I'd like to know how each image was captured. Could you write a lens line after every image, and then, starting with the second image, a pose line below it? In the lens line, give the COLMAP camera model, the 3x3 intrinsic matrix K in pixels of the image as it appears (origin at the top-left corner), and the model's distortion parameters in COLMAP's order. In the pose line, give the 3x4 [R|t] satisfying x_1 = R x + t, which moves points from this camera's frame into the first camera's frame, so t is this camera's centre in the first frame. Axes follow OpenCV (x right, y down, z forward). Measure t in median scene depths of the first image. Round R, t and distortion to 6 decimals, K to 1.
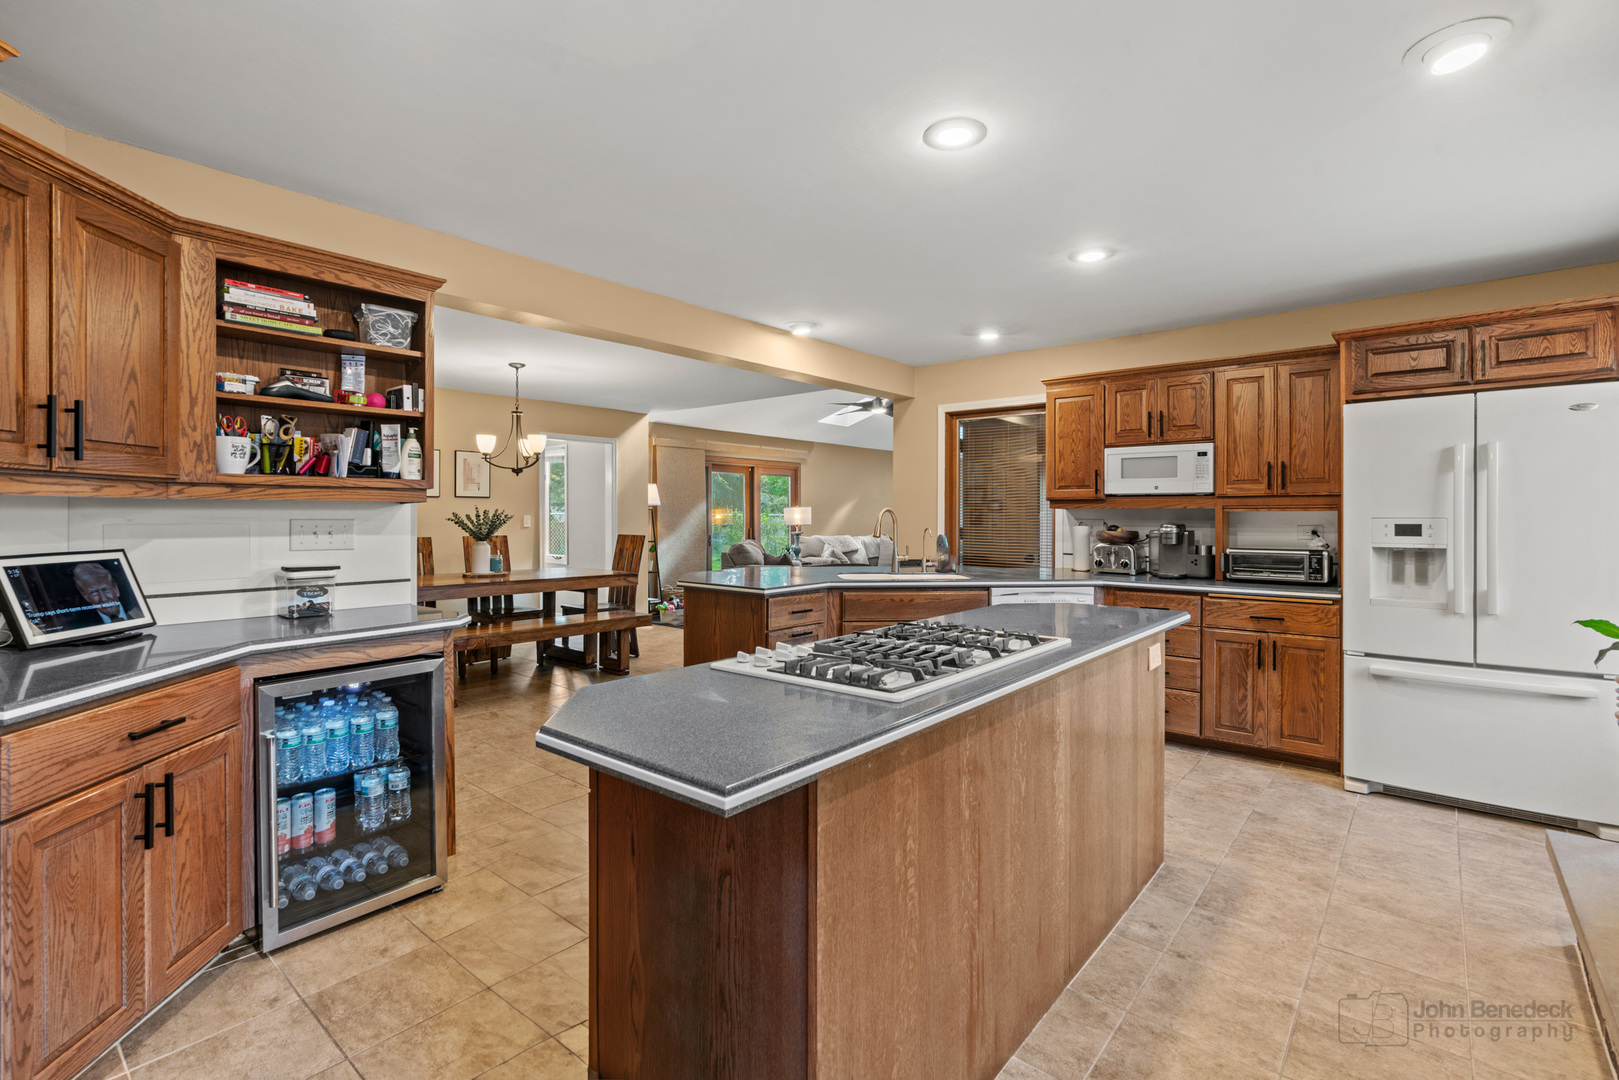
lens RADIAL K [[742.0, 0, 816.6], [0, 742.0, 519.3], [0, 0, 1]] dist [-0.010932, 0.005424]
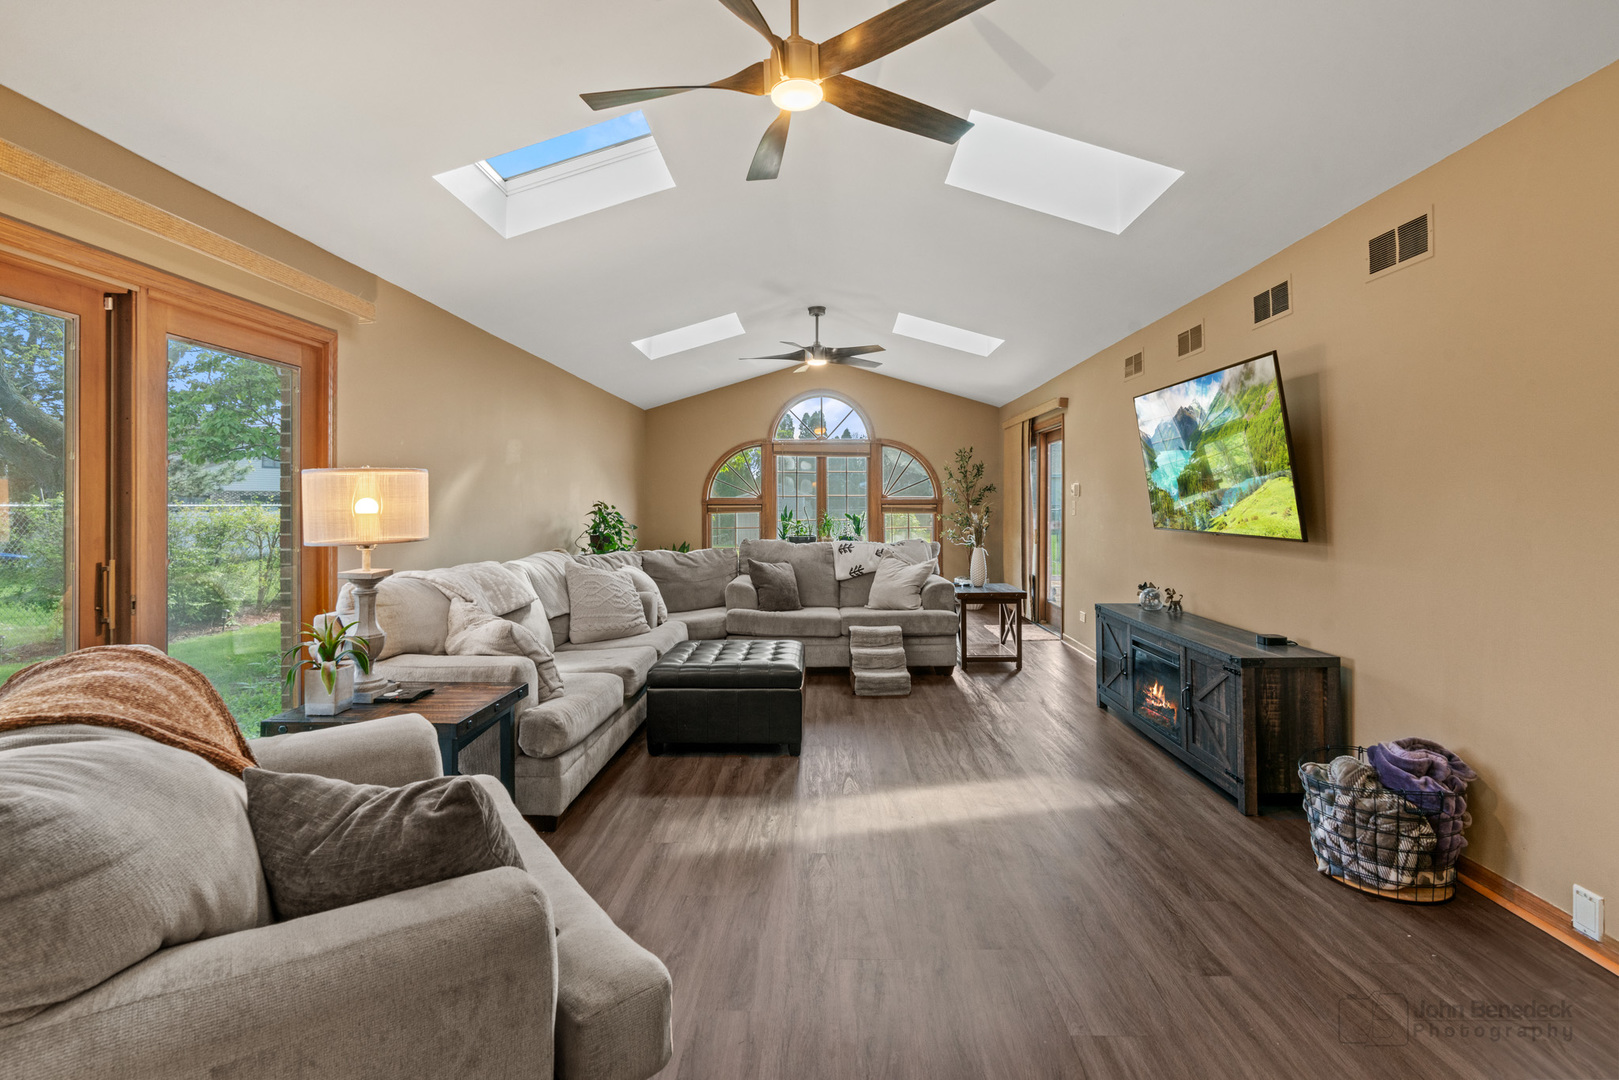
lens RADIAL K [[742.0, 0, 815.8], [0, 742.0, 492.7], [0, 0, 1]] dist [-0.010932, 0.005424]
pose [[0.776221, 0.004502, 0.630444, -0.121195], [0.009253, 0.999785, -0.018532, -0.005563], [-0.630393, 0.020218, 0.776013, 1.312961]]
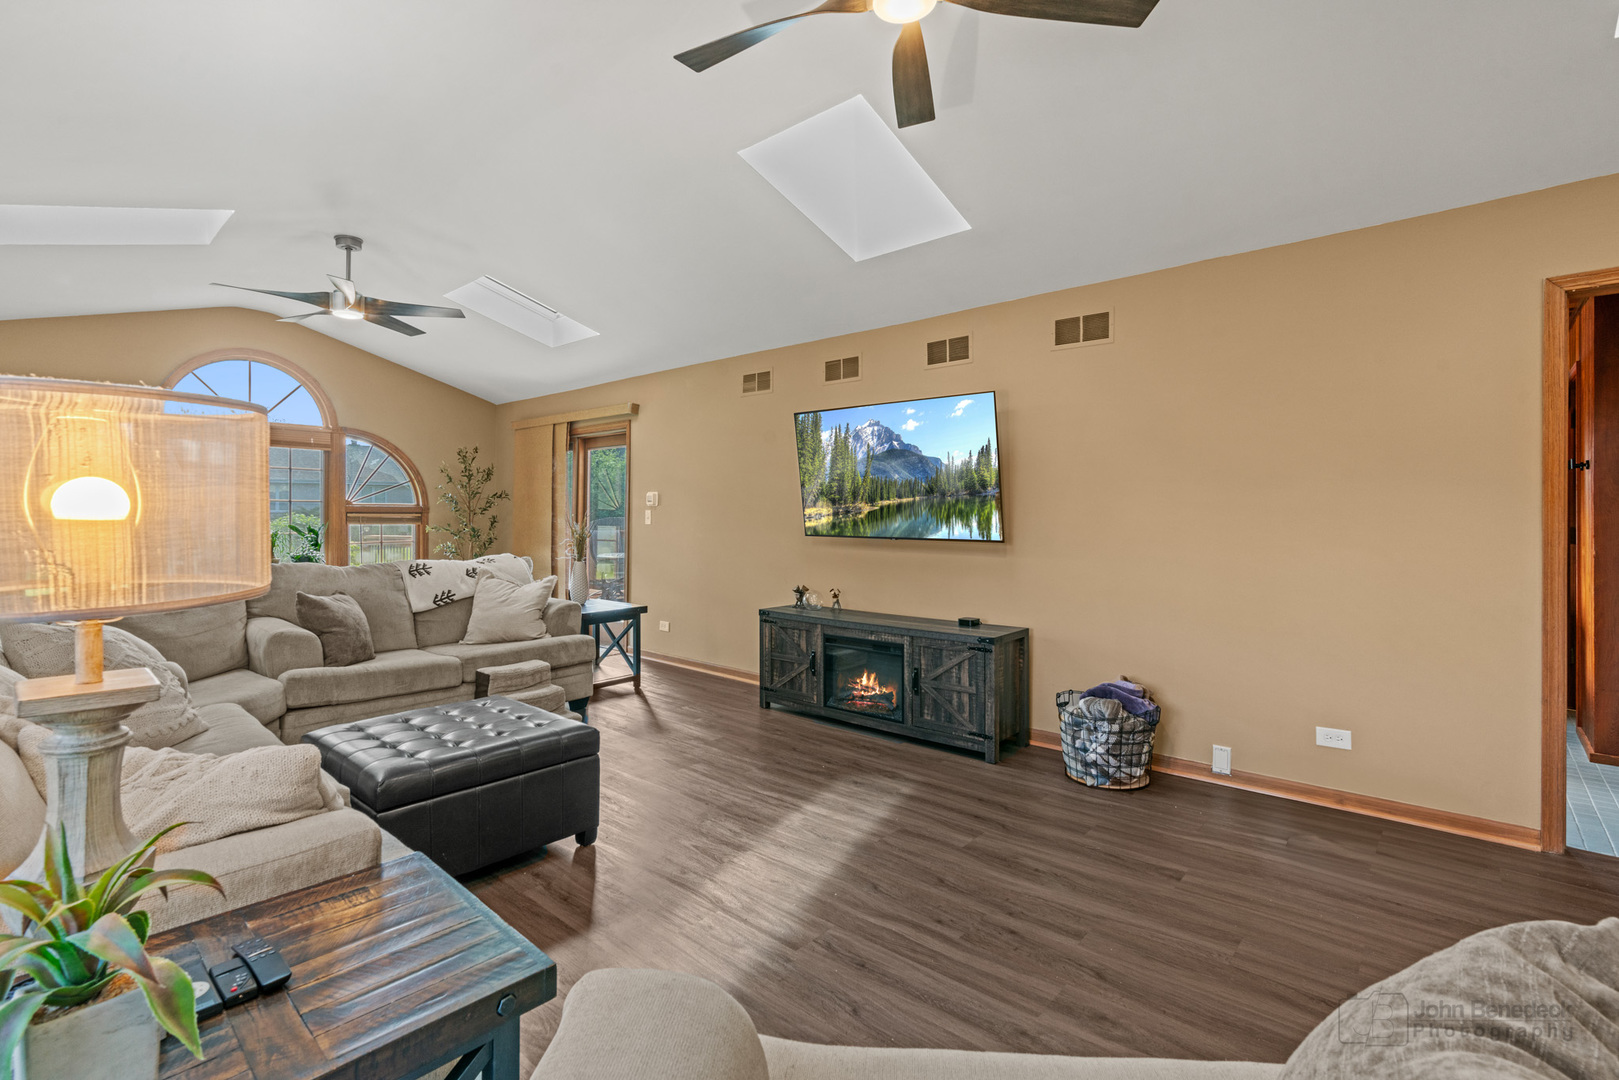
lens RADIAL K [[742.0, 0, 793.2], [0, 742.0, 516.7], [0, 0, 1]] dist [-0.010932, 0.005424]
pose [[0.029882, -0.004470, 0.999543, -0.207650], [0.003817, 0.999983, 0.004358, -0.004698], [-0.999546, 0.003685, 0.029899, 1.683197]]
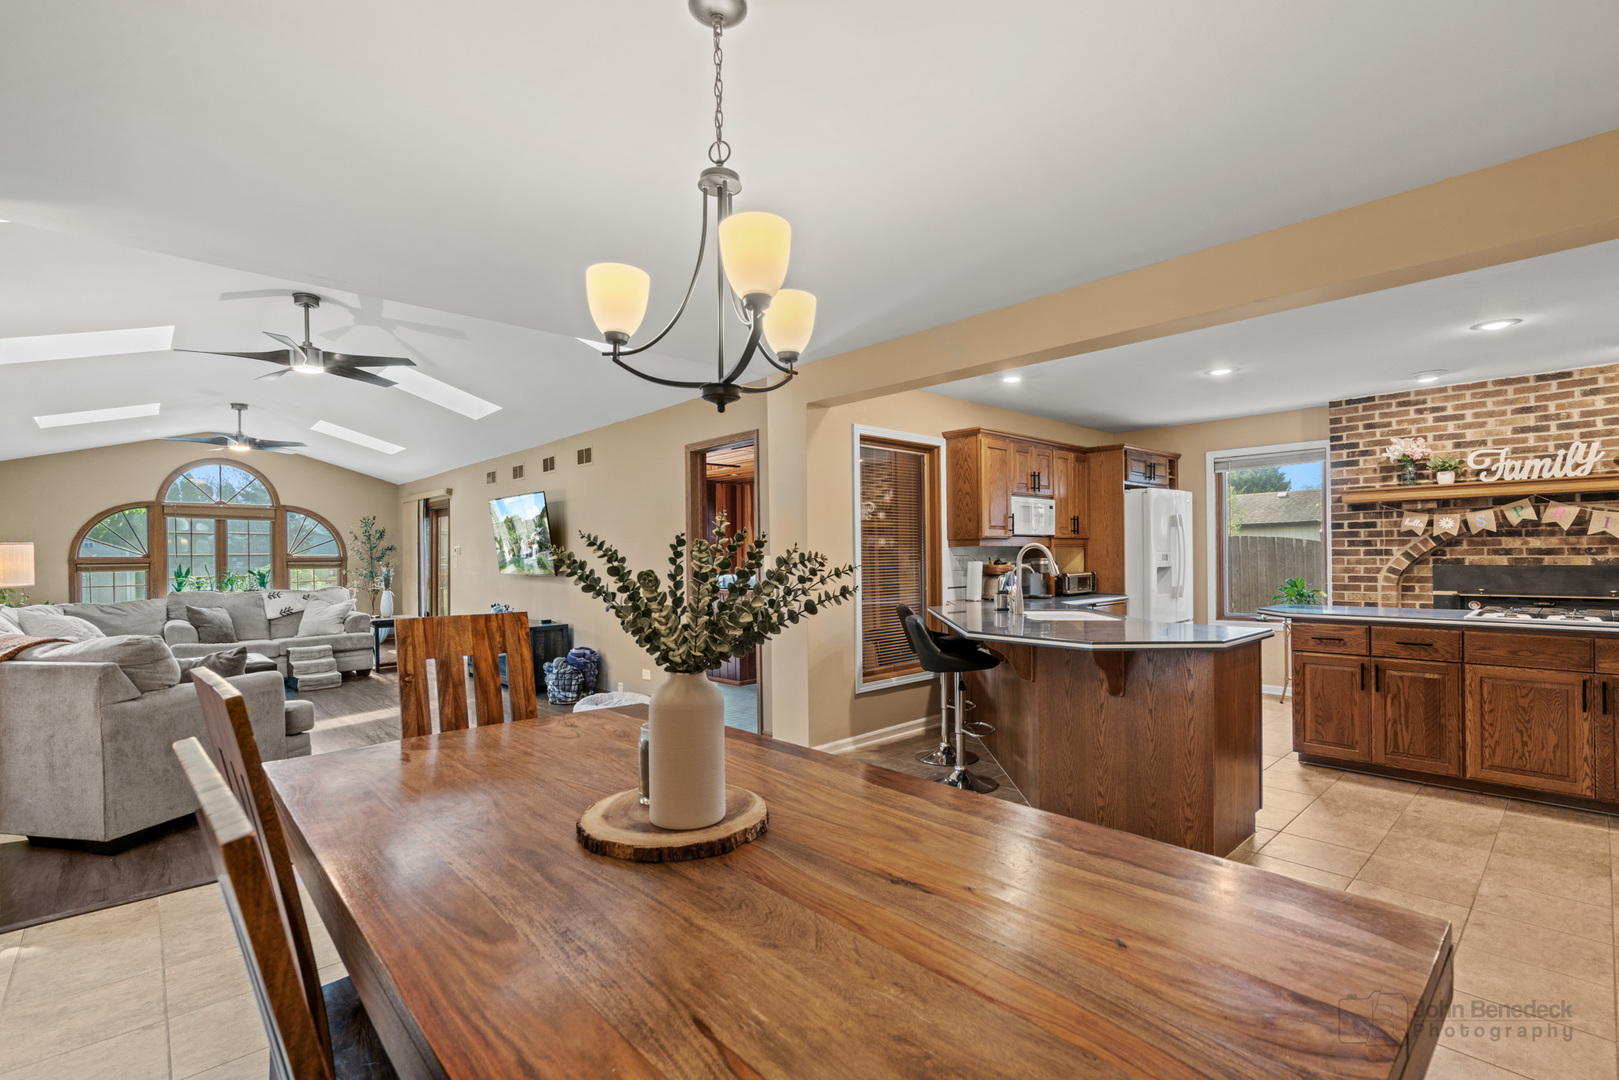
lens RADIAL K [[742.0, 0, 807.7], [0, 742.0, 556.8], [0, 0, 1]] dist [-0.010932, 0.005424]
pose [[0.125407, -0.006042, 0.992087, -0.676807], [0.017183, 0.999845, 0.003918, -0.005823], [-0.991957, 0.016556, 0.125491, 0.935717]]
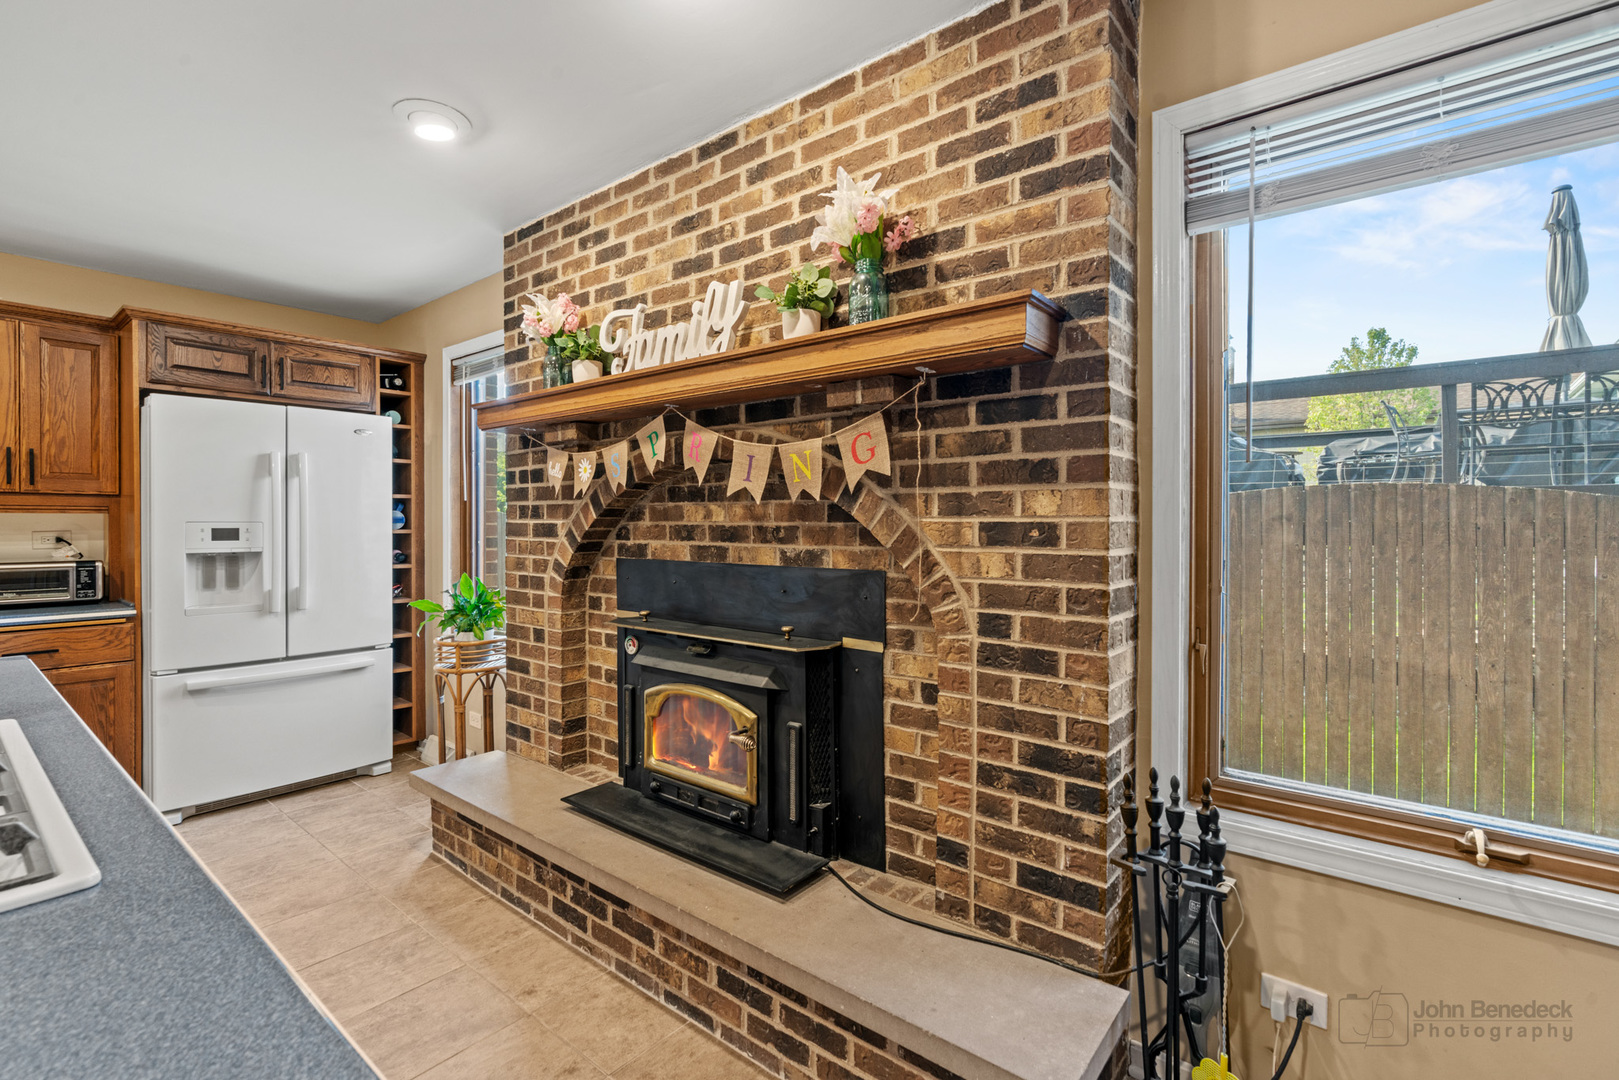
lens RADIAL K [[742.0, 0, 808.2], [0, 742.0, 525.3], [0, 0, 1]] dist [-0.010932, 0.005424]
pose [[-0.008143, -0.003773, 0.999960, -0.102046], [0.001998, 0.999991, 0.003790, 0.000259], [-0.999965, 0.002029, -0.008135, 0.132120]]
